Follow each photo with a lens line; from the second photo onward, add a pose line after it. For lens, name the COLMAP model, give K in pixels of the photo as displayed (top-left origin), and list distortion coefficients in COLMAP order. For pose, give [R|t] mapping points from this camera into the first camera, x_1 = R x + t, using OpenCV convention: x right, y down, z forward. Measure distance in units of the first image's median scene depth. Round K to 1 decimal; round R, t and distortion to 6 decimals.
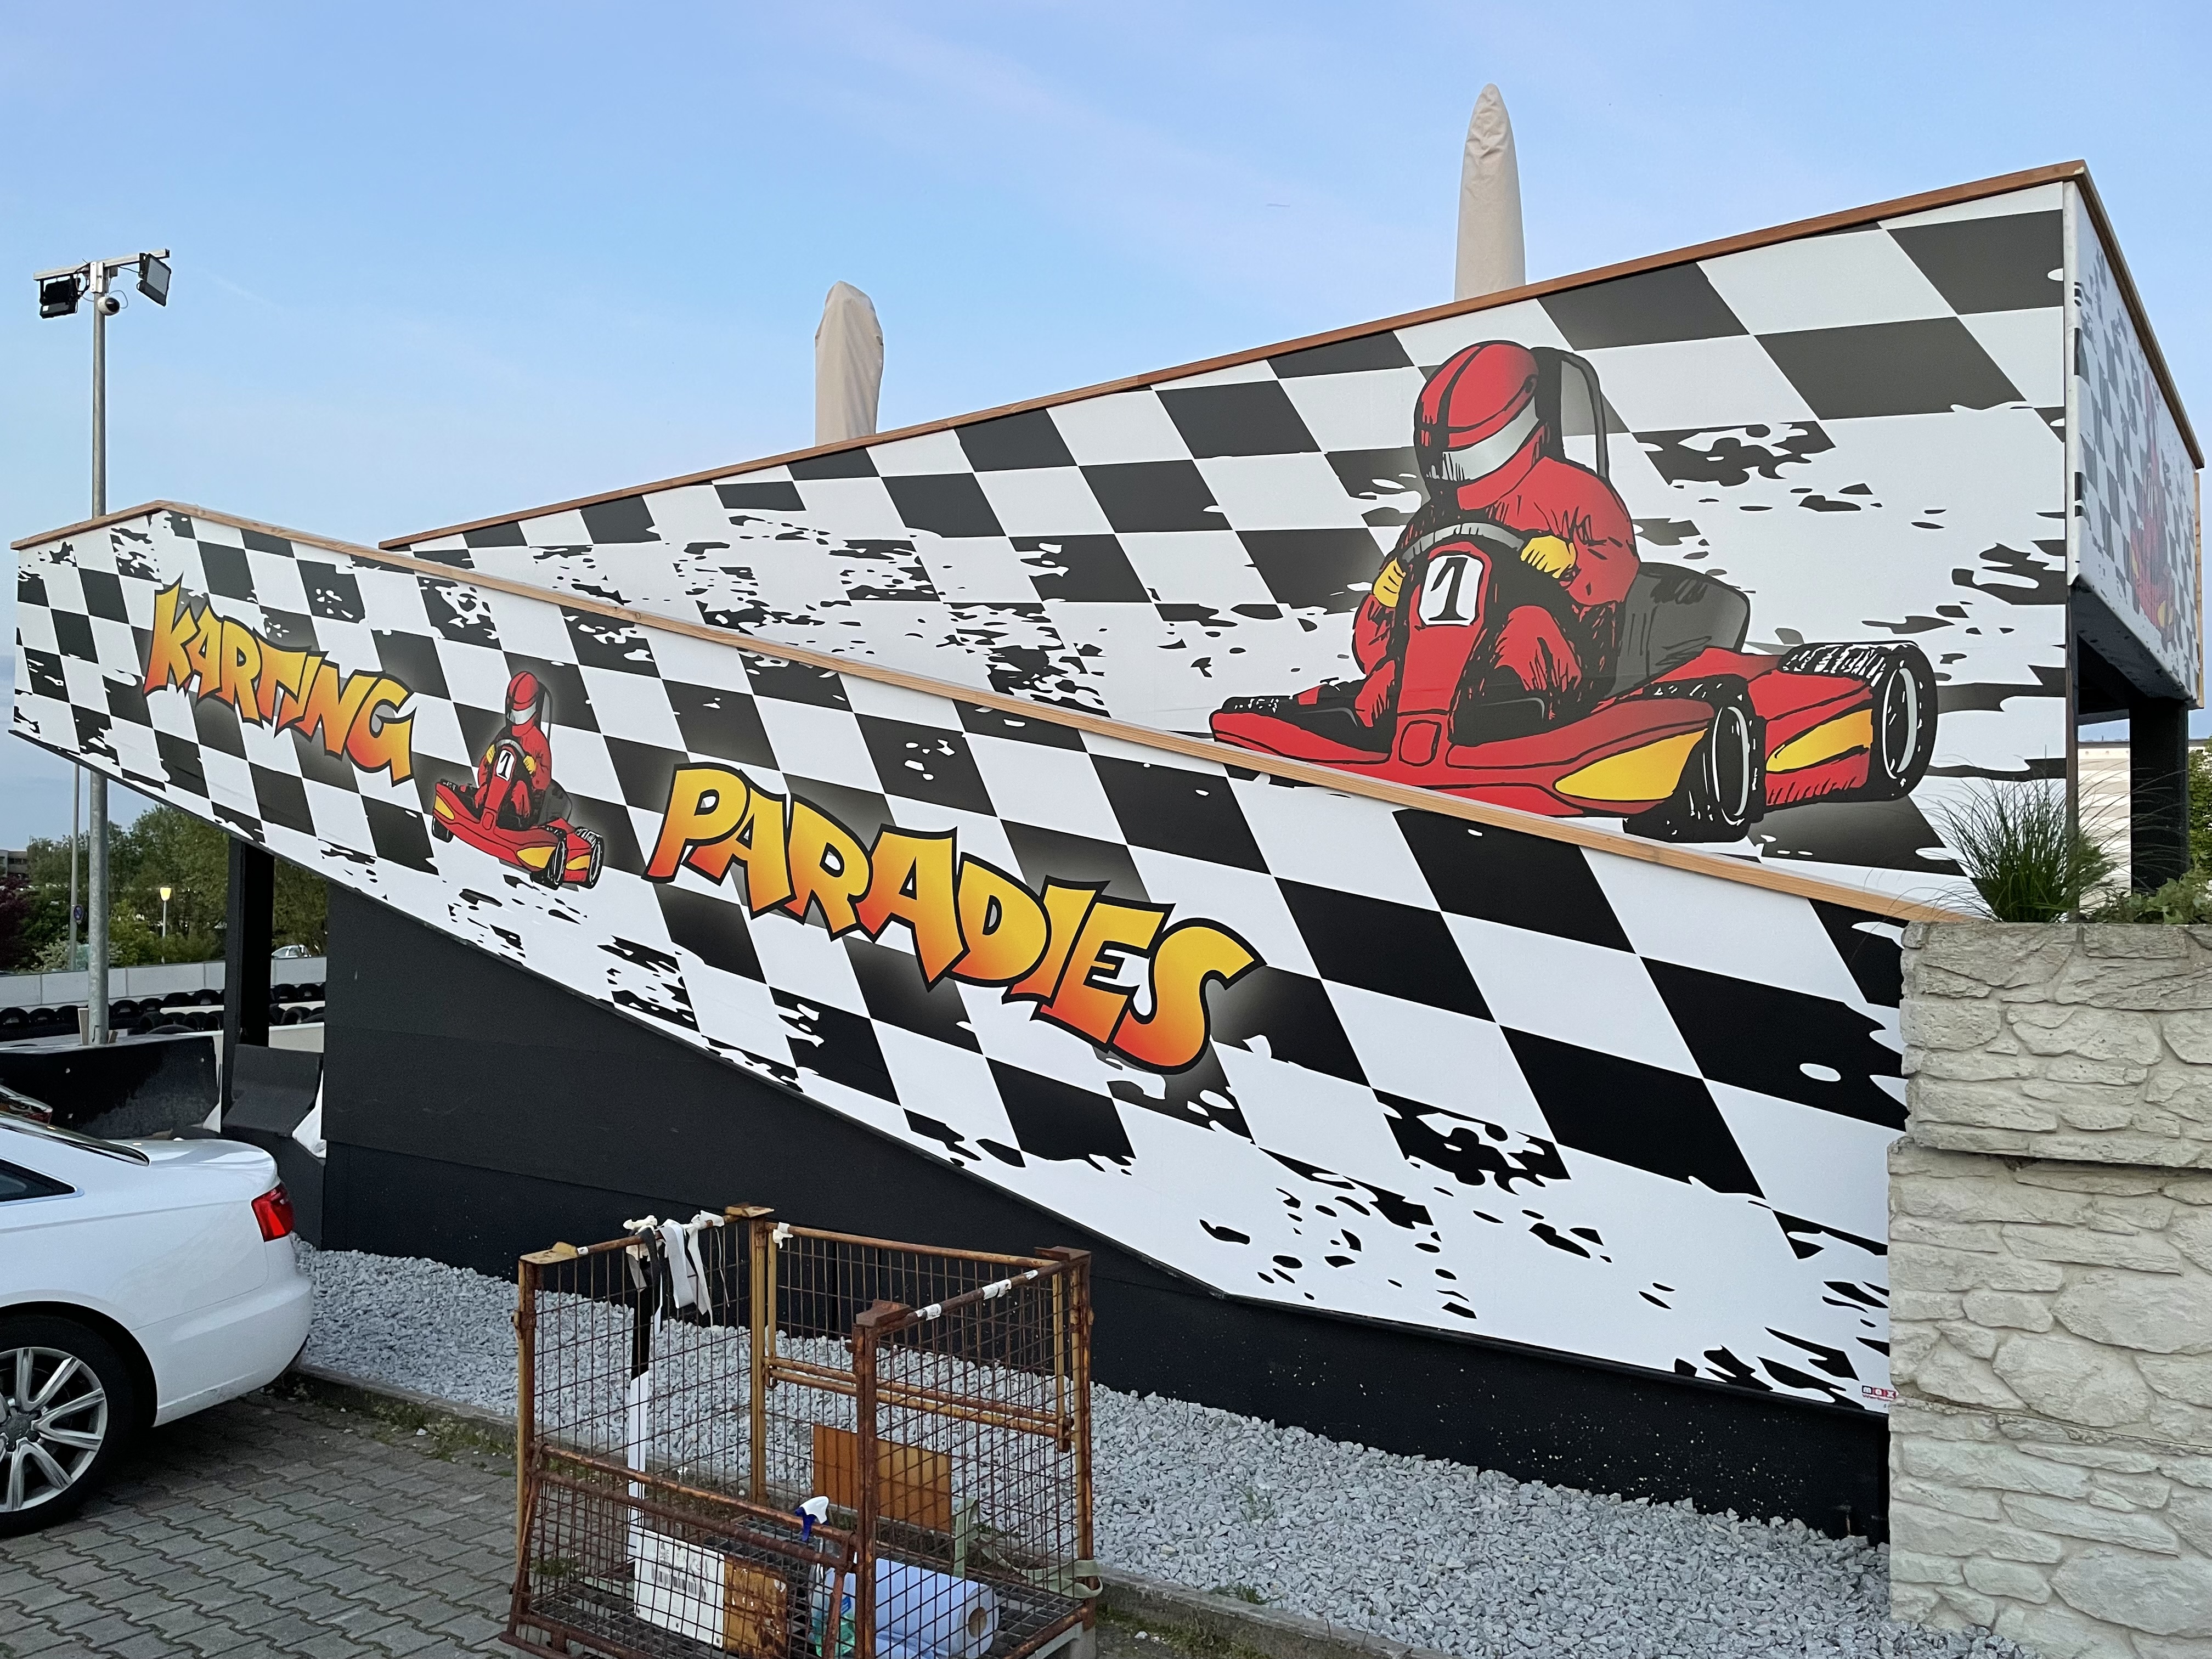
lens RADIAL K [[1665.3, 0, 1095.9], [0, 1665.3, 848.7], [0, 0, 1]] dist [0.096924, -0.124667]
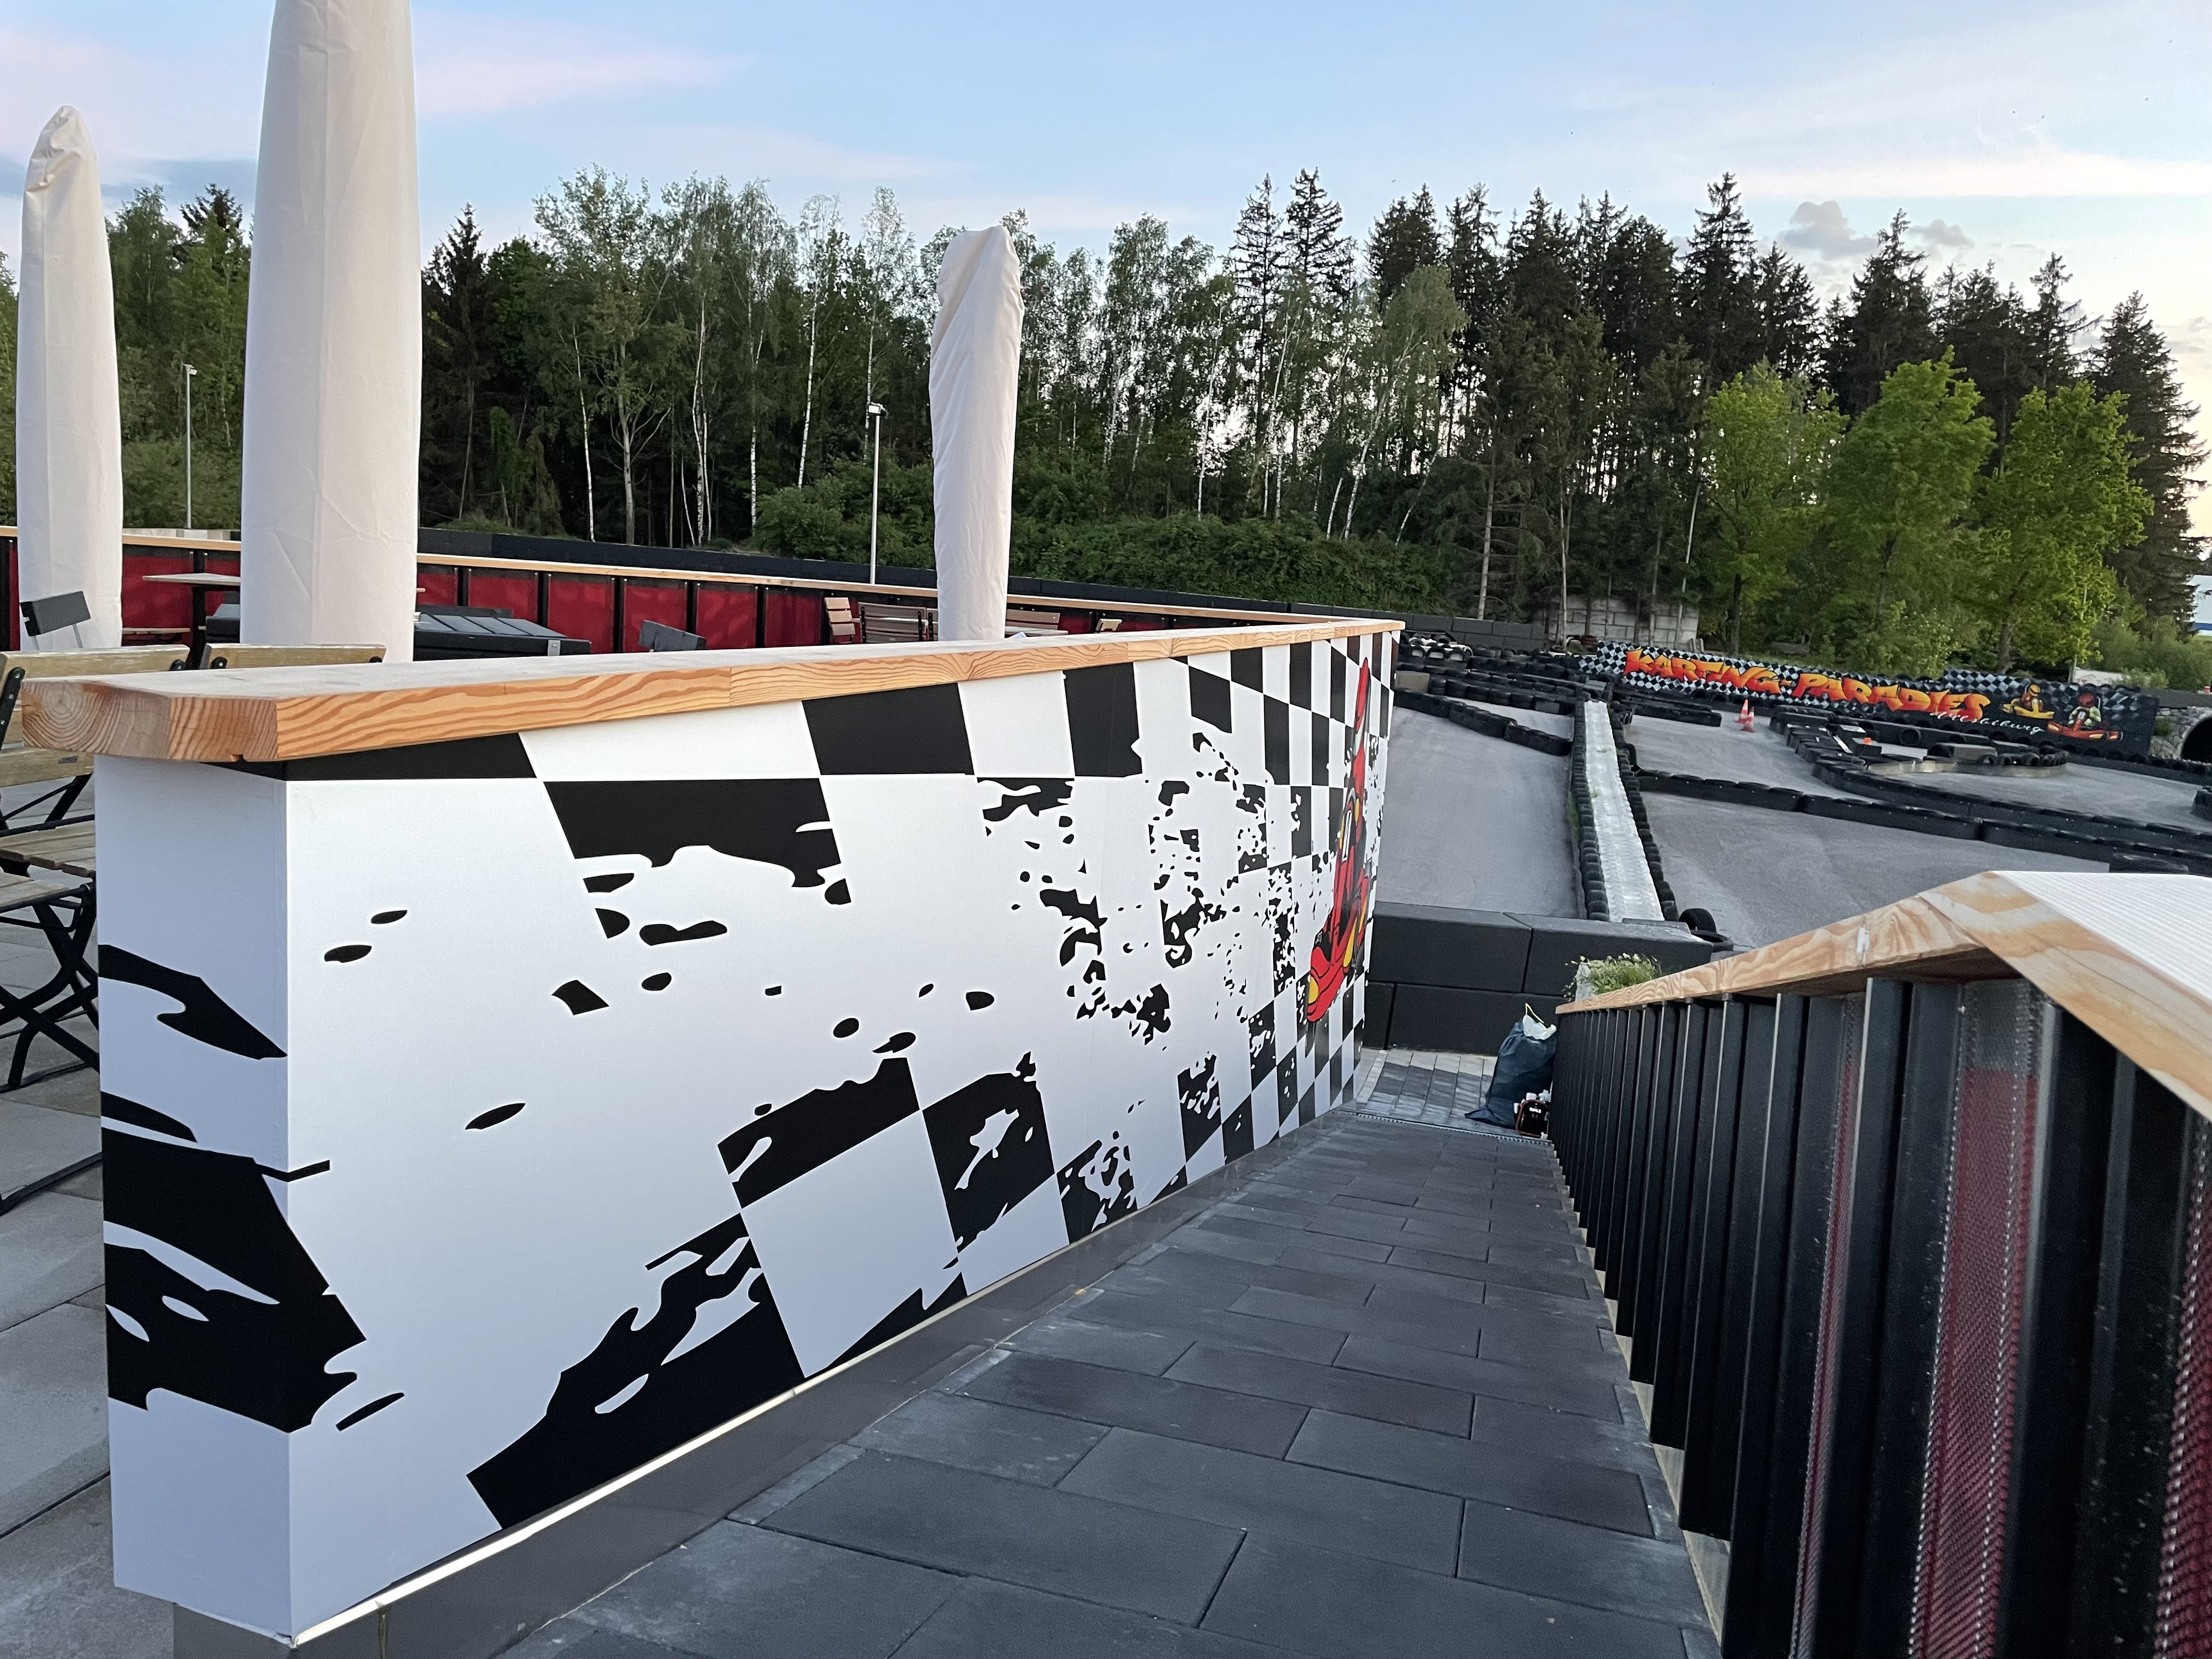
lens RADIAL K [[1660.5, 0, 1106.0], [0, 1660.5, 829.5], [0, 0, 1]] dist [0.088819, -0.120491]
pose [[-0.379006, -0.171191, 0.909422, -1.000035], [-0.099722, 0.984573, 0.143778, -0.354140], [-0.920005, -0.036197, -0.390231, 1.809840]]
